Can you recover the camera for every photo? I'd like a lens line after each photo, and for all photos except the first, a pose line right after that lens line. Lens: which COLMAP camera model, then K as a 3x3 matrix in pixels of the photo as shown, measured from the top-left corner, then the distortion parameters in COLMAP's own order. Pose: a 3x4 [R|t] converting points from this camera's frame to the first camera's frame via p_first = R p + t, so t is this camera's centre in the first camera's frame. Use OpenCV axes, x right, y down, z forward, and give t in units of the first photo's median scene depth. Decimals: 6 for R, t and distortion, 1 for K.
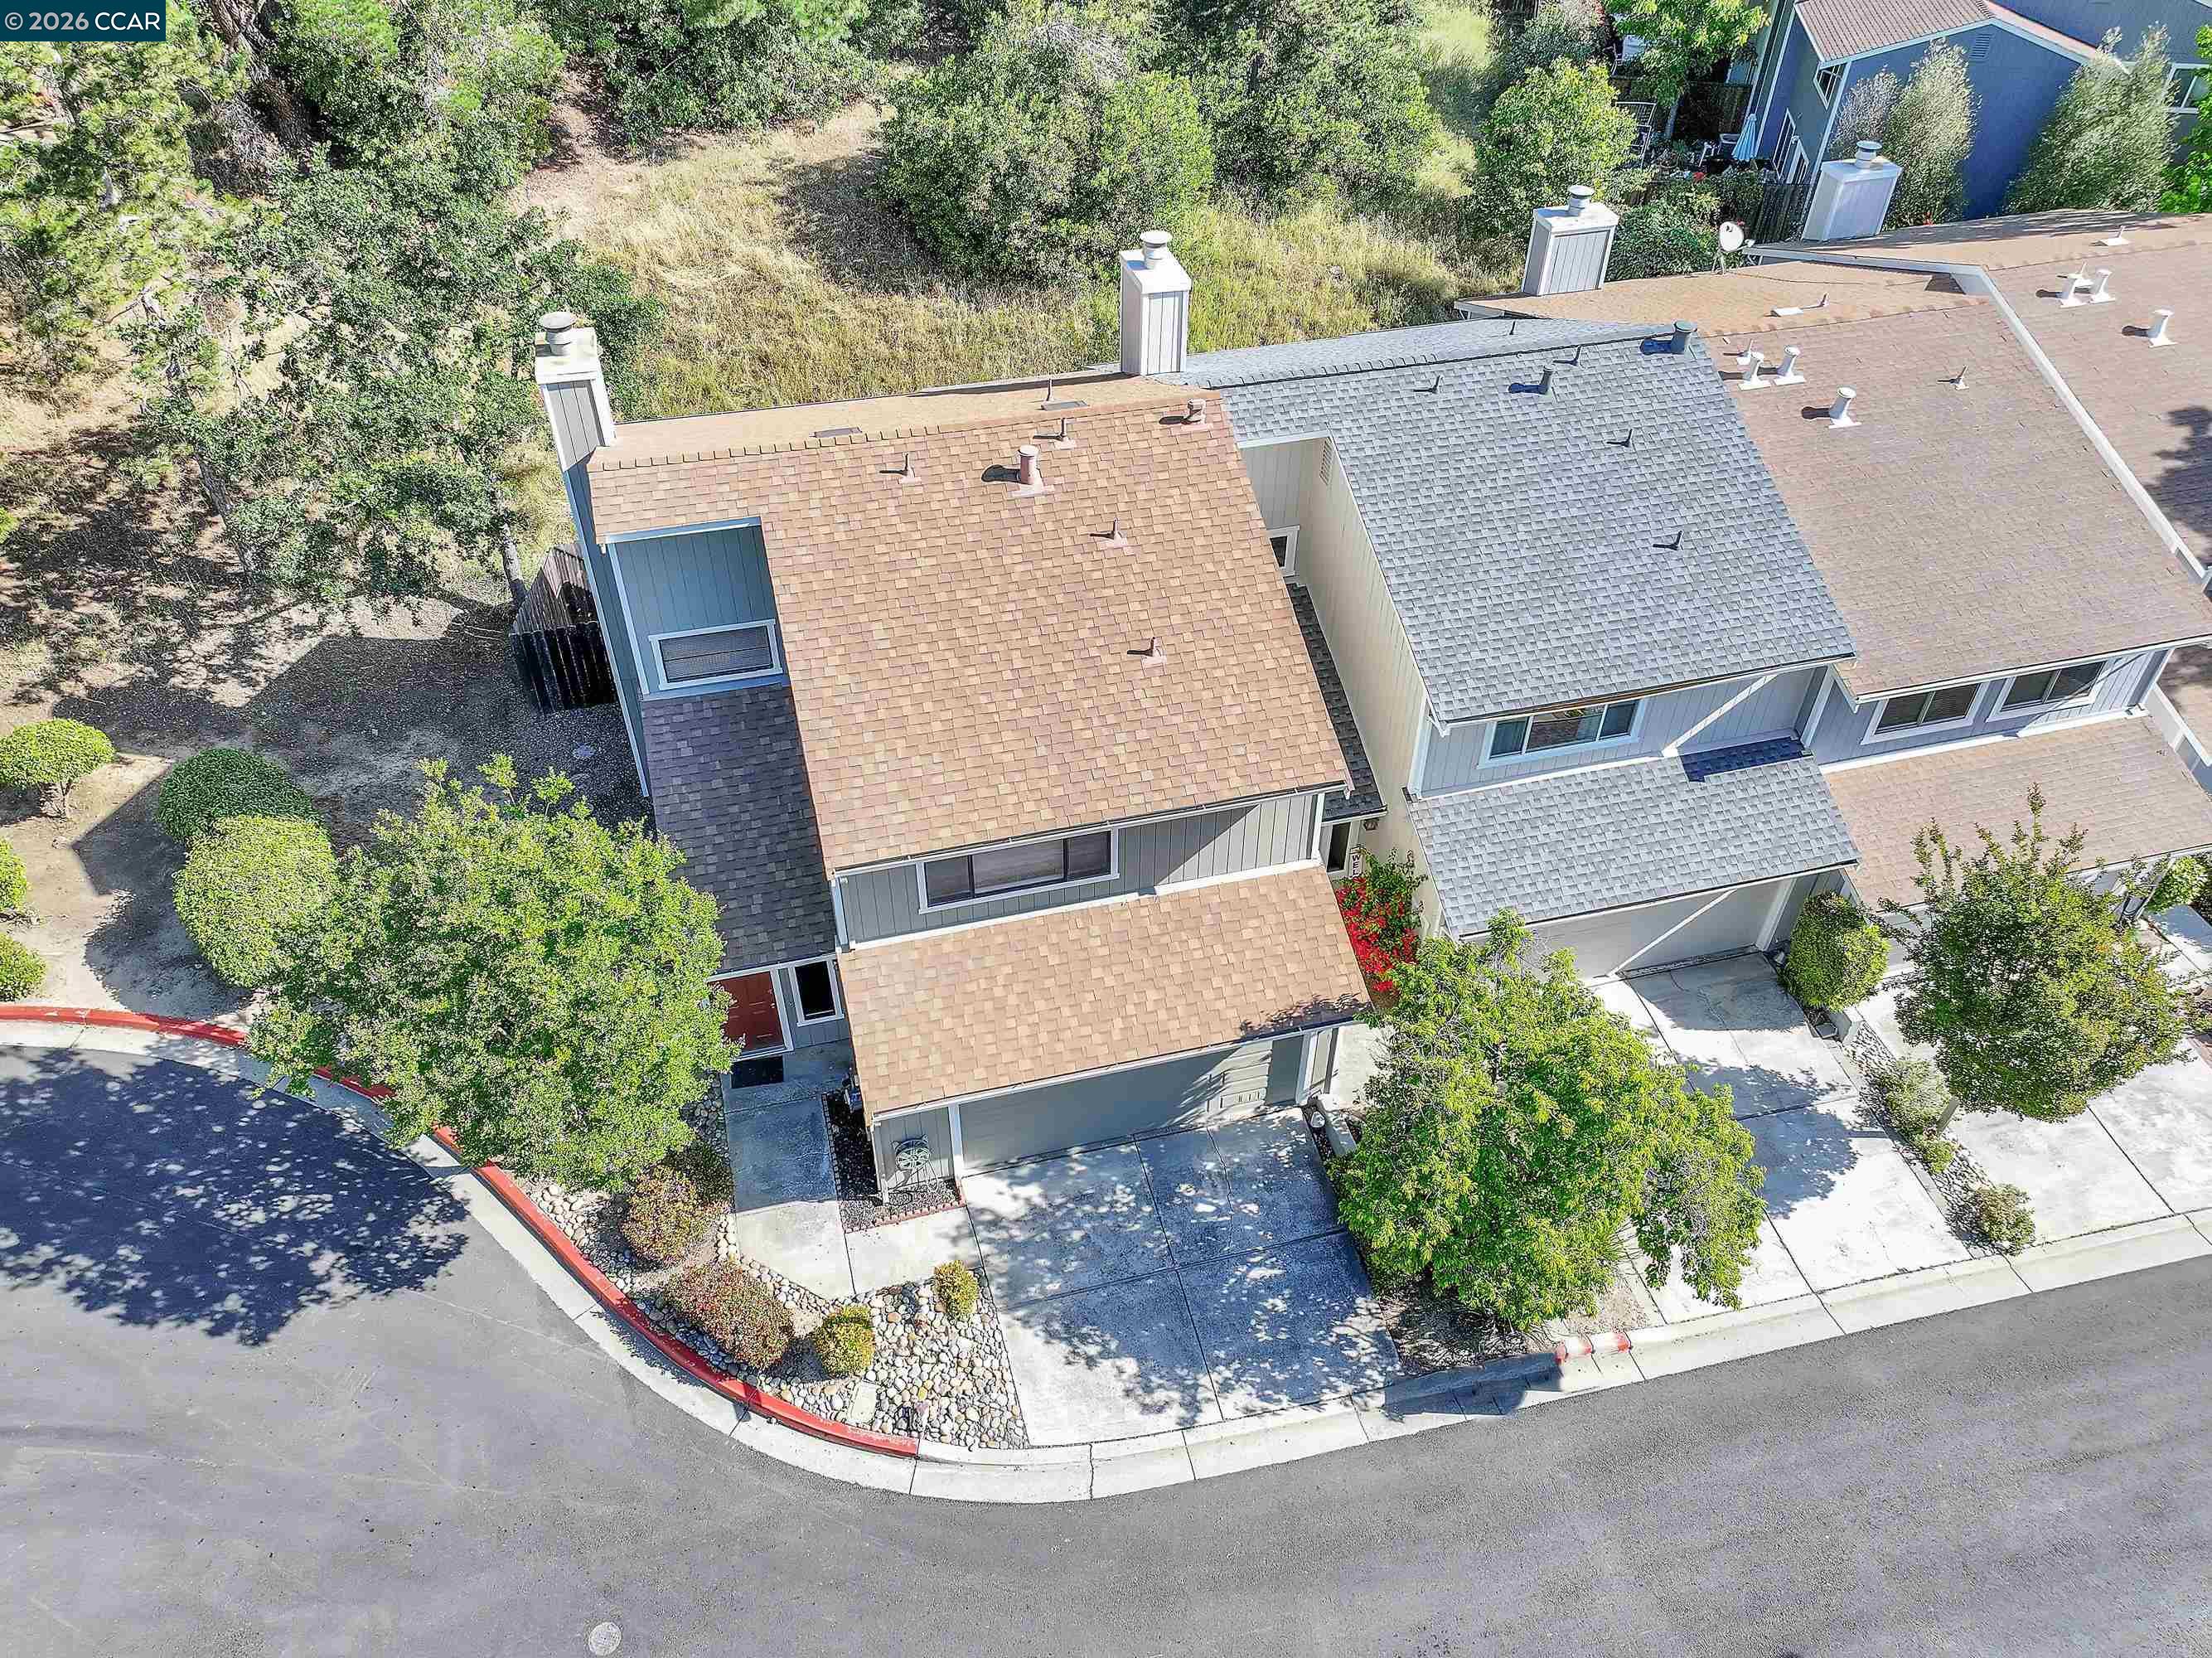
lens RADIAL K [[1587.5, 0, 1102.5], [0, 1587.5, 822.4], [0, 0, 1]] dist [0.003792, 0.012590]
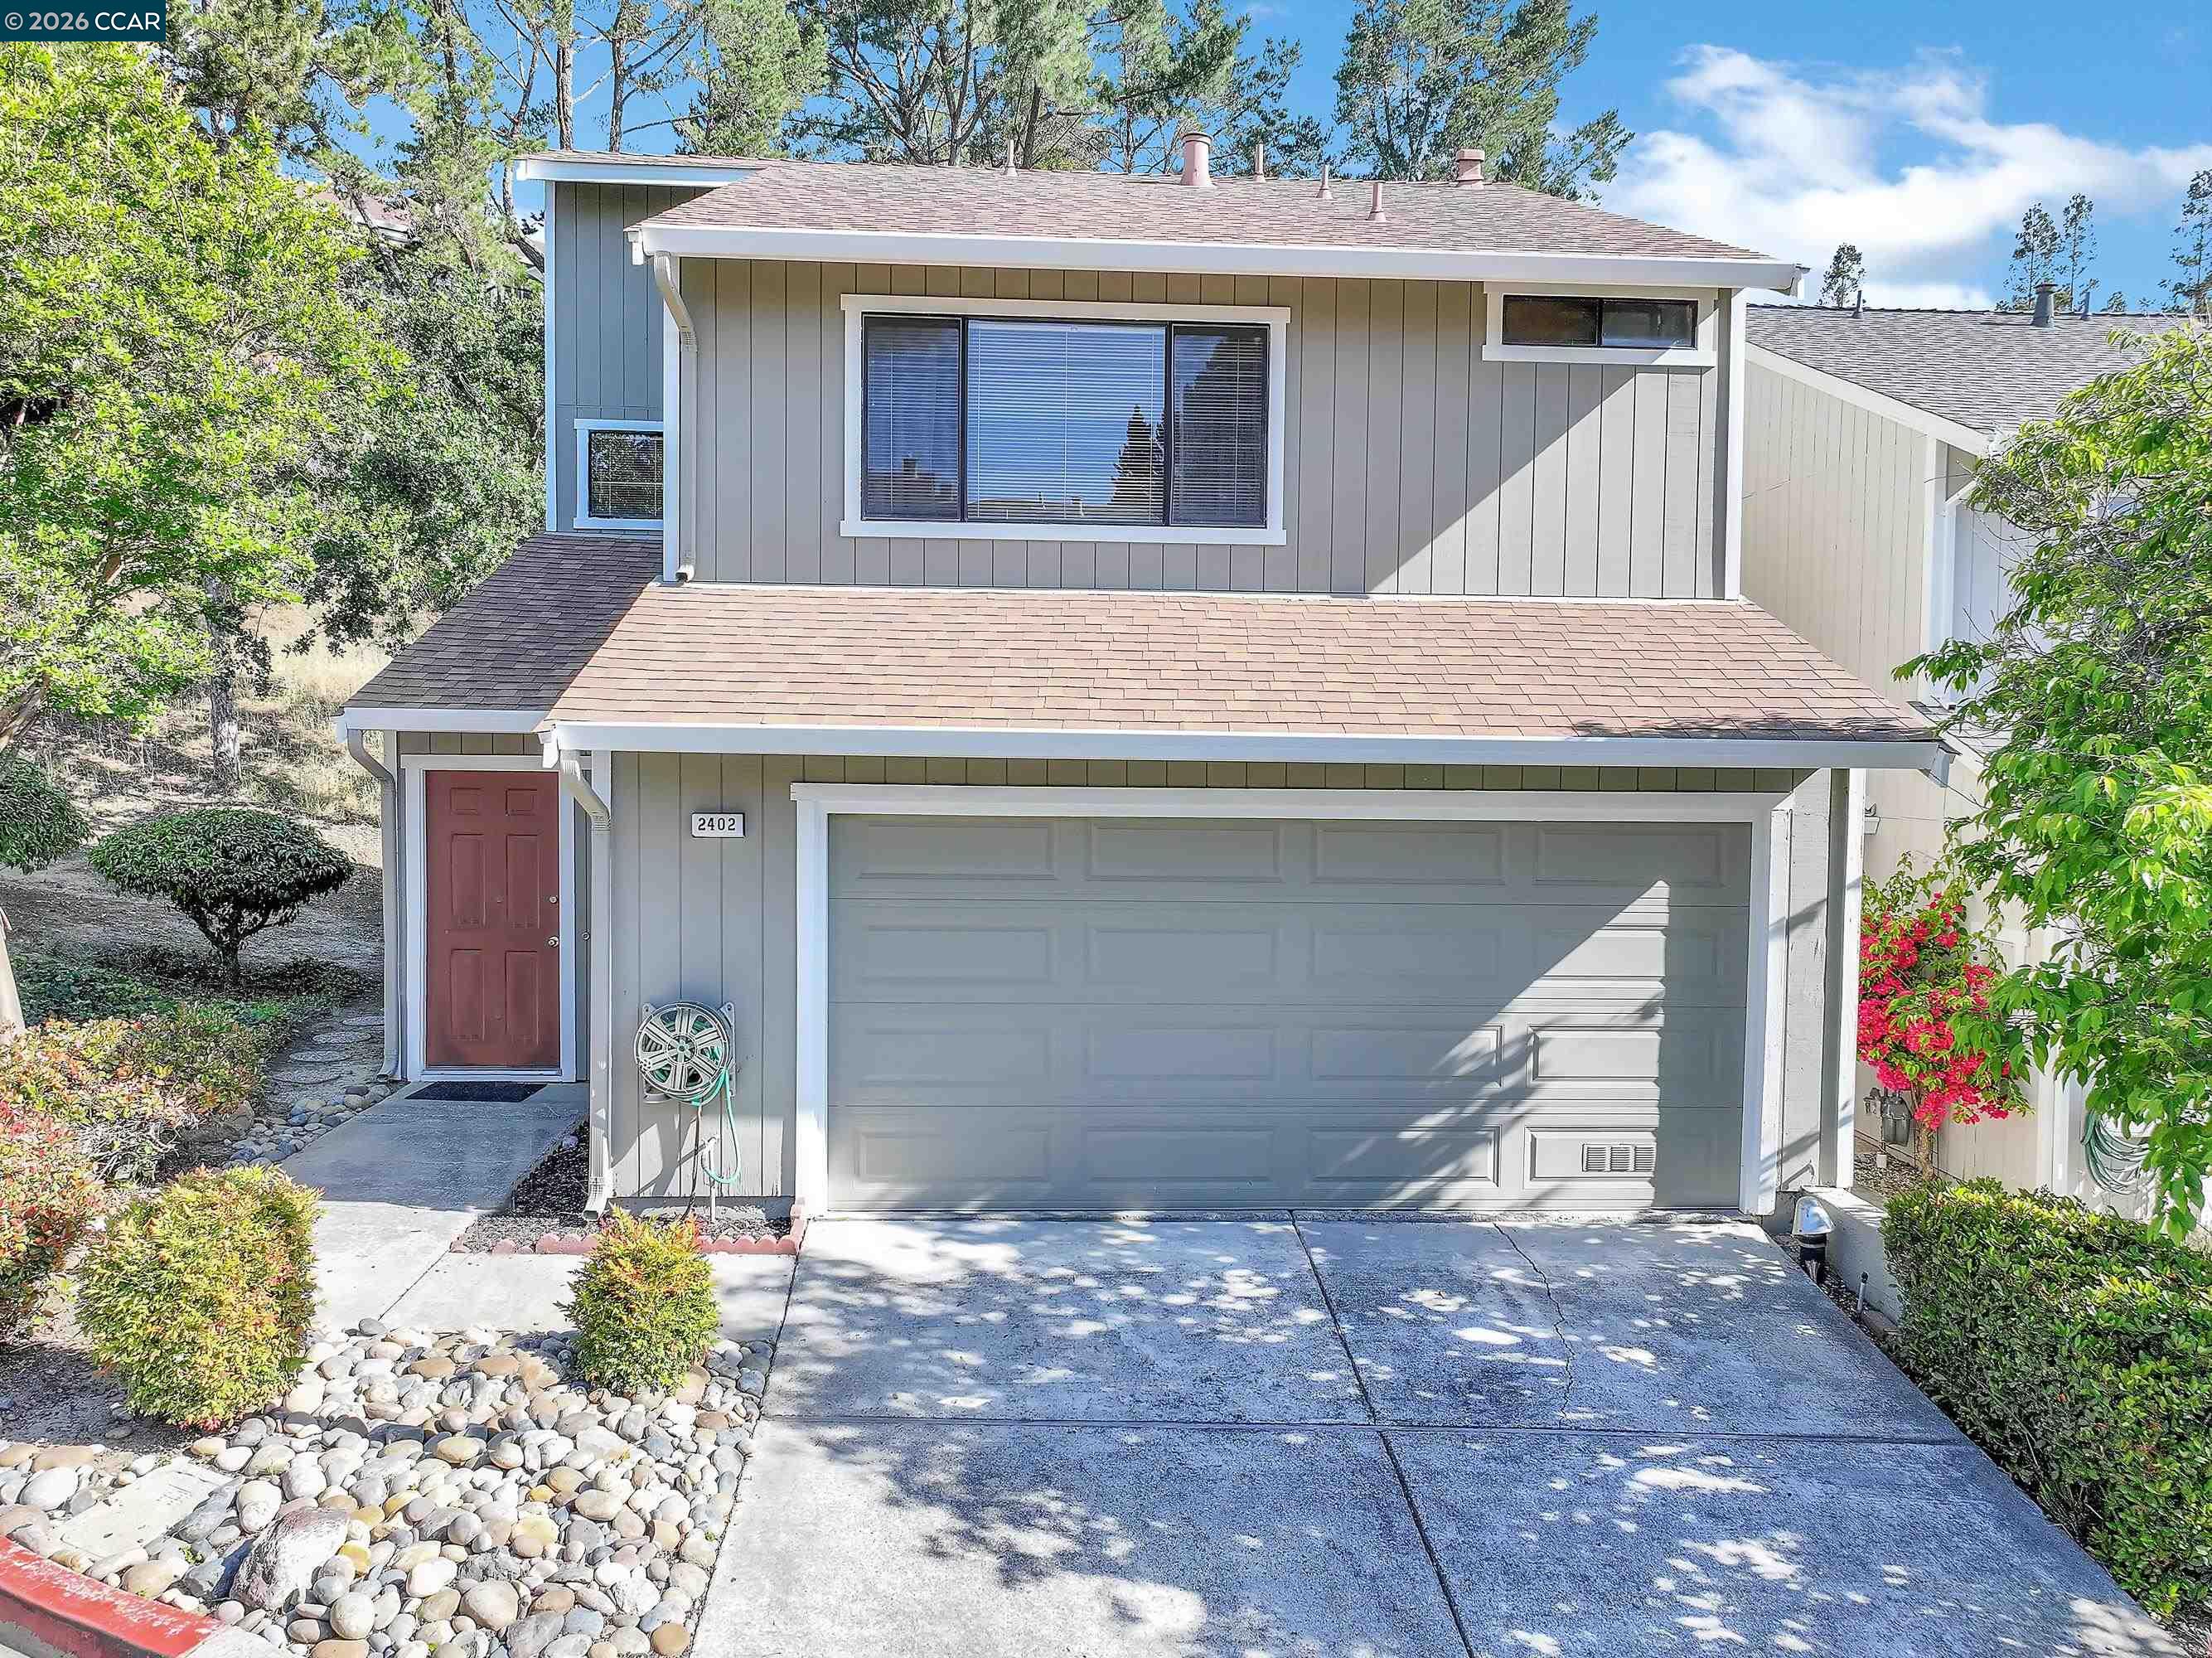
lens RADIAL K [[1587.5, 0, 1109.7], [0, 1587.5, 832.6], [0, 0, 1]] dist [0.003792, 0.012590]
pose [[0.978500, 0.015307, -0.205676, 0.056629], [-0.141405, 0.775745, -0.615000, 0.391344], [0.150138, 0.630861, 0.761231, 0.701511]]
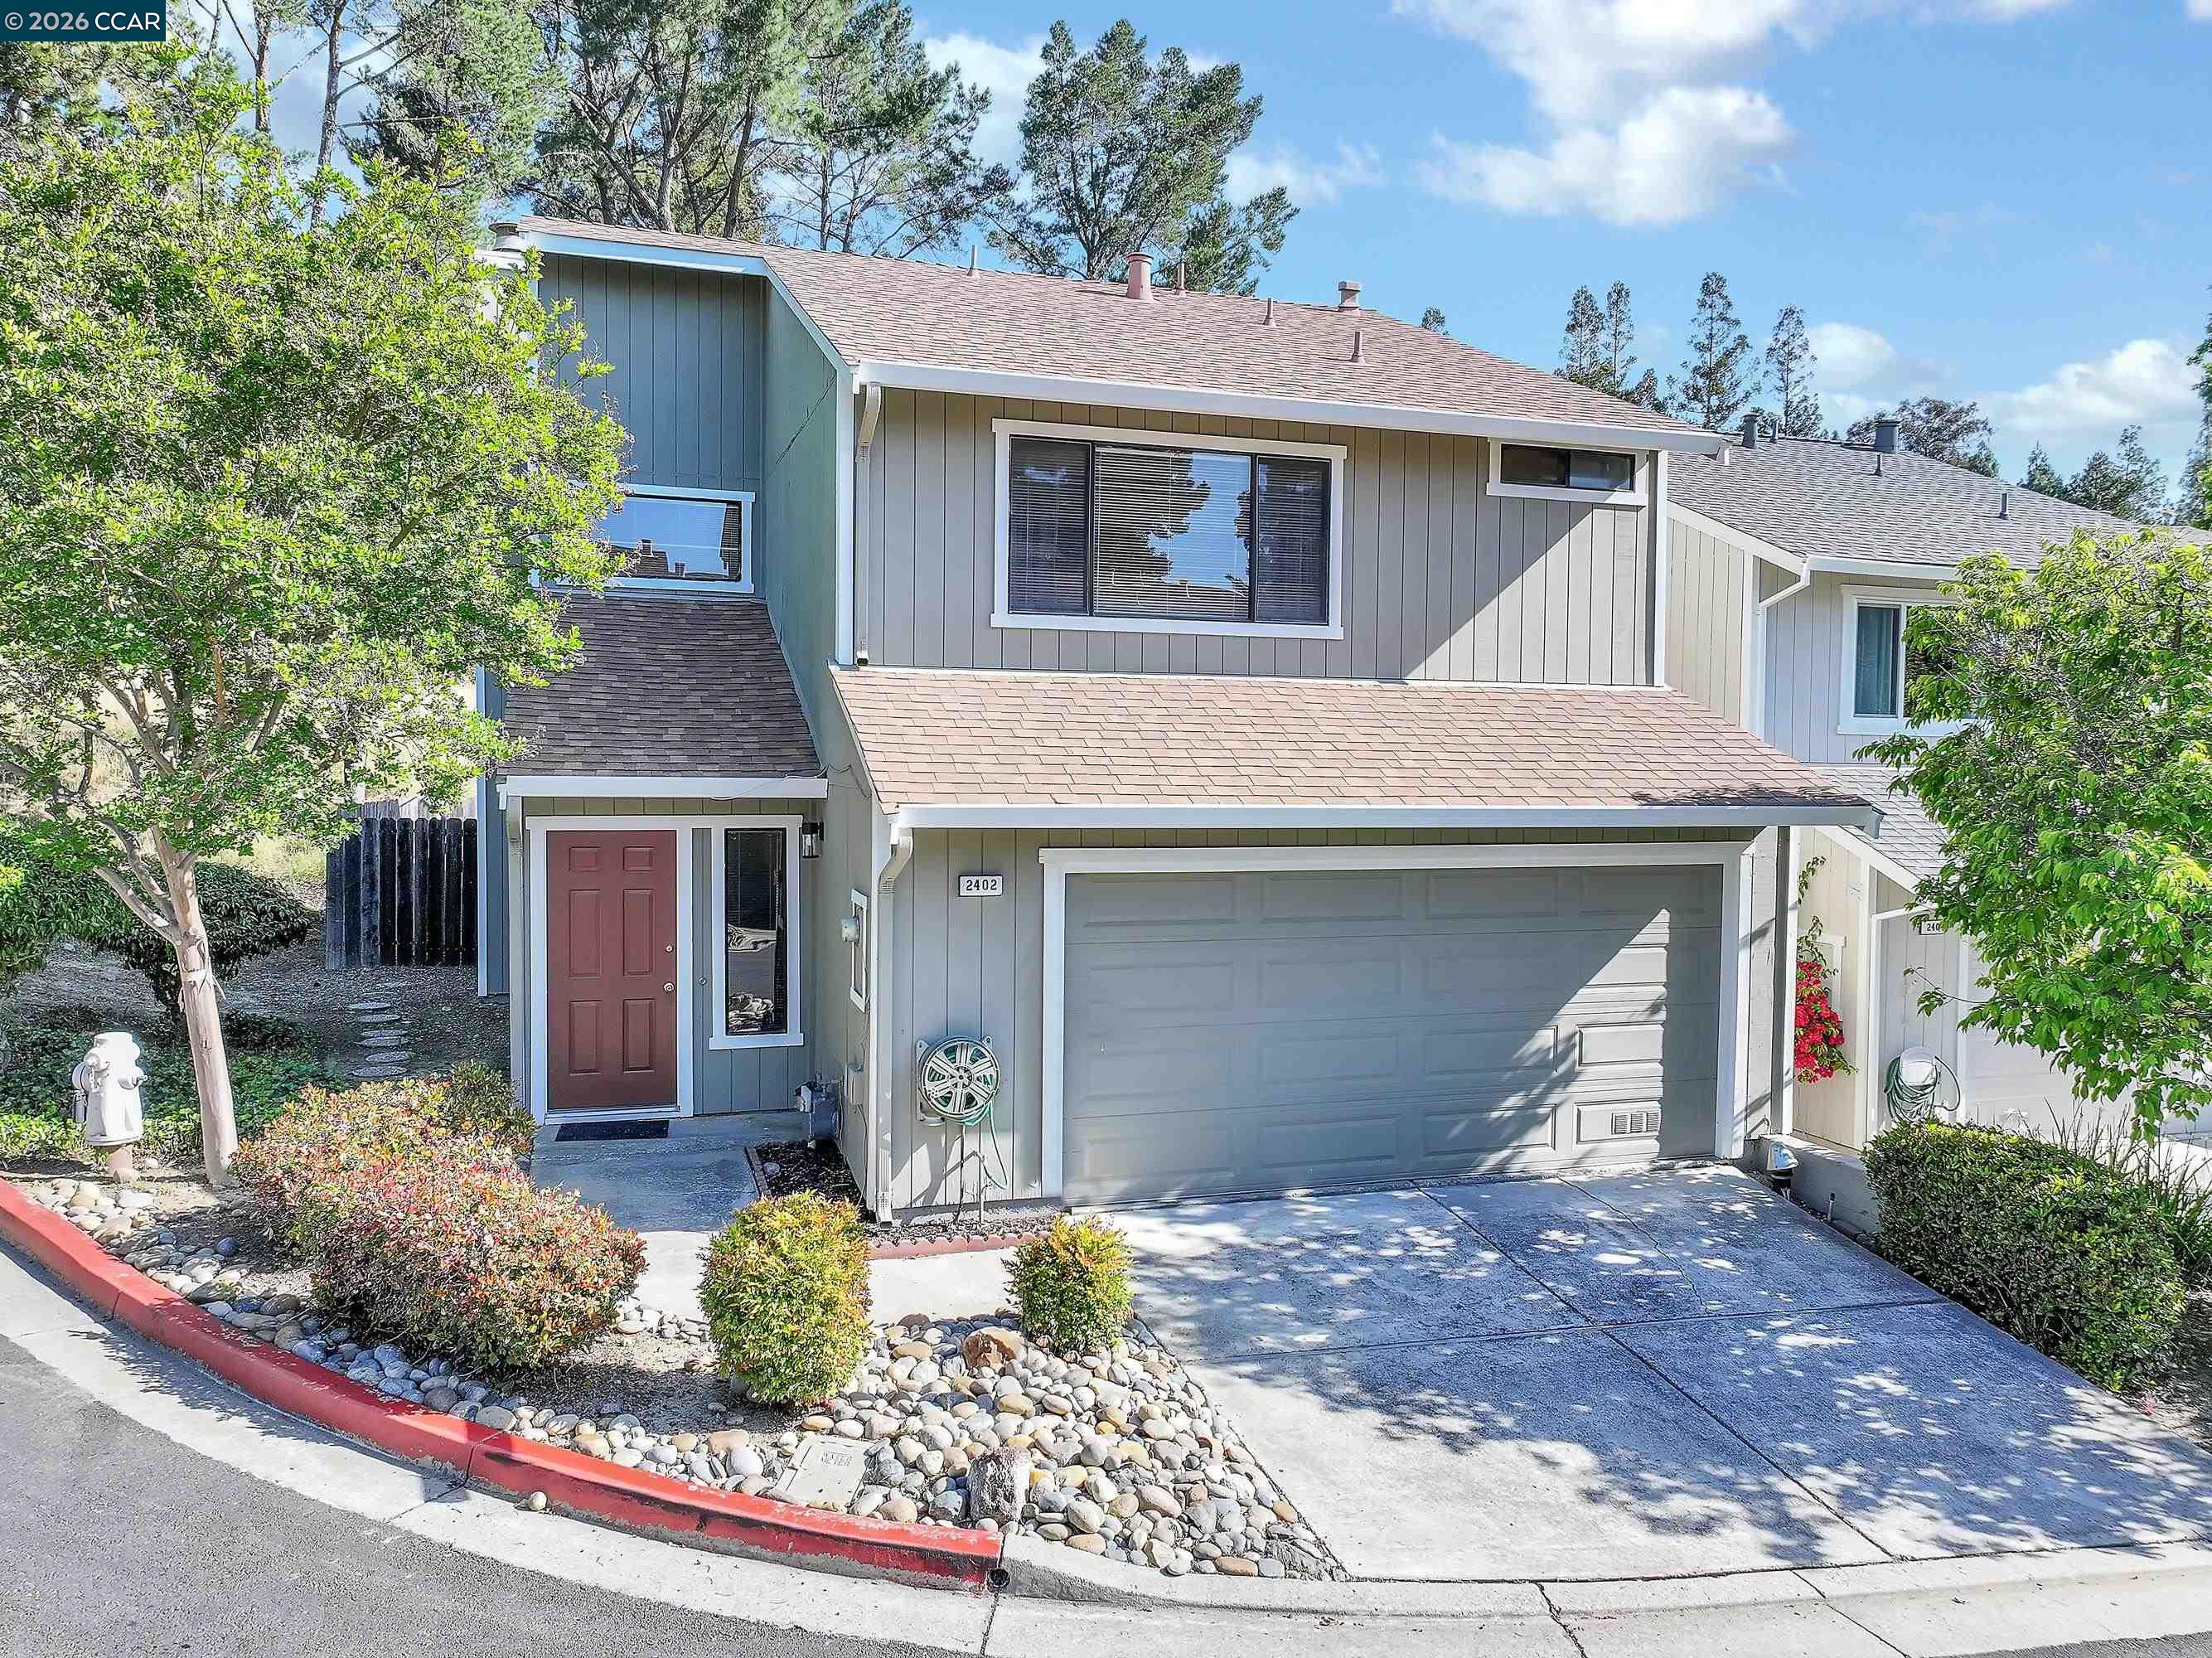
lens RADIAL K [[1587.5, 0, 1109.6], [0, 1587.5, 836.3], [0, 0, 1]] dist [0.003792, 0.012590]
pose [[0.998530, -0.000964, 0.054187, -0.102761], [0.034900, 0.776373, -0.629306, 0.441361], [-0.041463, 0.630273, 0.775266, 0.618382]]
